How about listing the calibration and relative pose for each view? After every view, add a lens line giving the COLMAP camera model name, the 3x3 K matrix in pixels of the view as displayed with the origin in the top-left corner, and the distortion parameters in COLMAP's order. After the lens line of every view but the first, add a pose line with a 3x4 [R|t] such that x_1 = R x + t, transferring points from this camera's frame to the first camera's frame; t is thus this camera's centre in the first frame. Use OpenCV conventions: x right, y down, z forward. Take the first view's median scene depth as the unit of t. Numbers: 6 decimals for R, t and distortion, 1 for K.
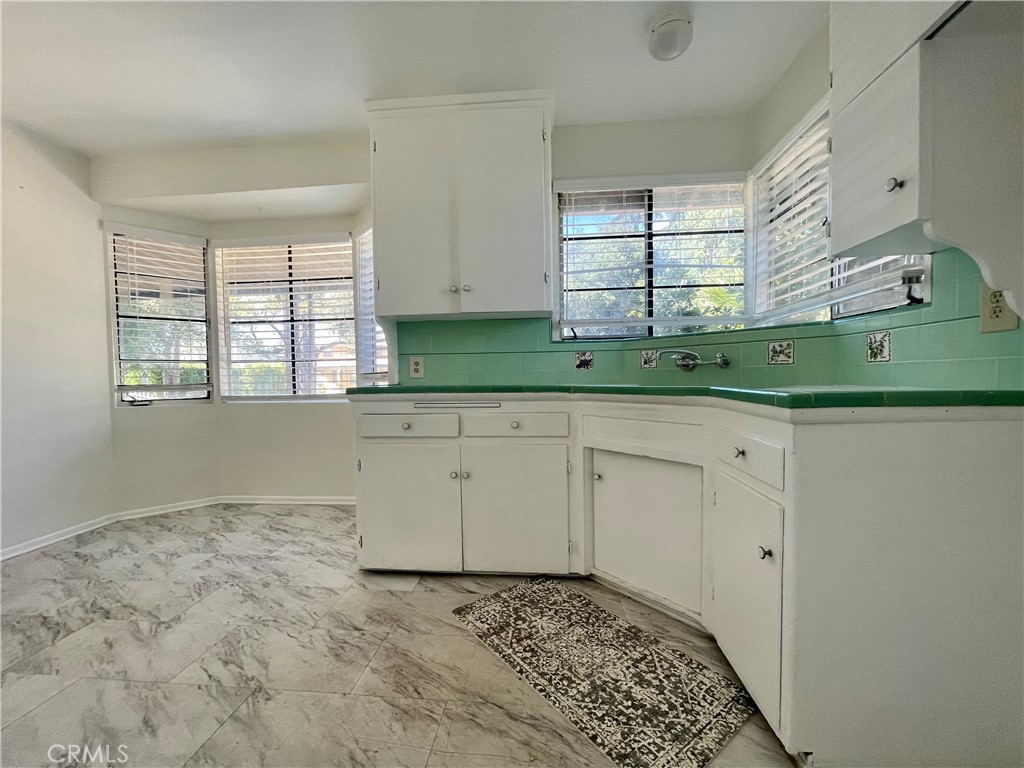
lens RADIAL K [[400.6, 0, 519.7], [0, 400.6, 387.6], [0, 0, 1]] dist [0.000317, 0.000453]
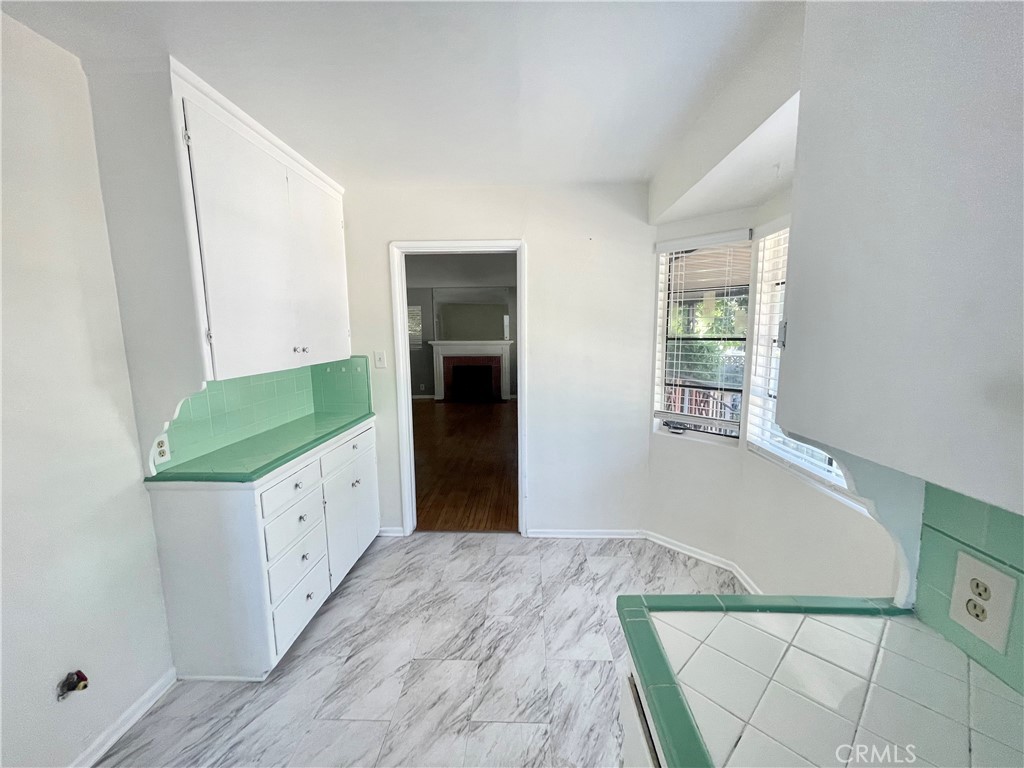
lens RADIAL K [[417.3, 0, 514.3], [0, 417.3, 386.2], [0, 0, 1]] dist [-0.001059, 0.000758]
pose [[0.033633, 0.152537, -0.987725, -0.007548], [-0.028844, 0.988021, 0.151601, -0.301128], [0.999018, 0.023391, 0.037630, 0.865754]]
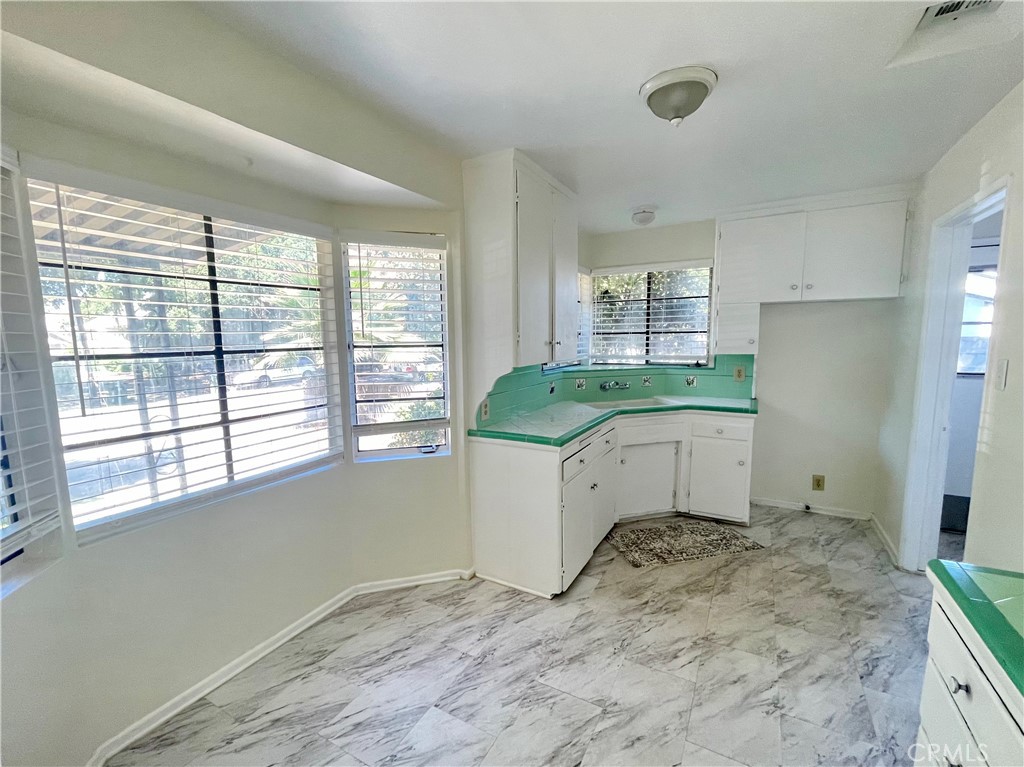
lens RADIAL K [[417.3, 0, 514.3], [0, 417.3, 385.7], [0, 0, 1]] dist [-0.001059, 0.000758]
pose [[0.440391, -0.092049, 0.893075, -1.508401], [0.038552, 0.995752, 0.083622, -0.255190], [-0.896978, -0.002397, 0.442069, 0.612541]]
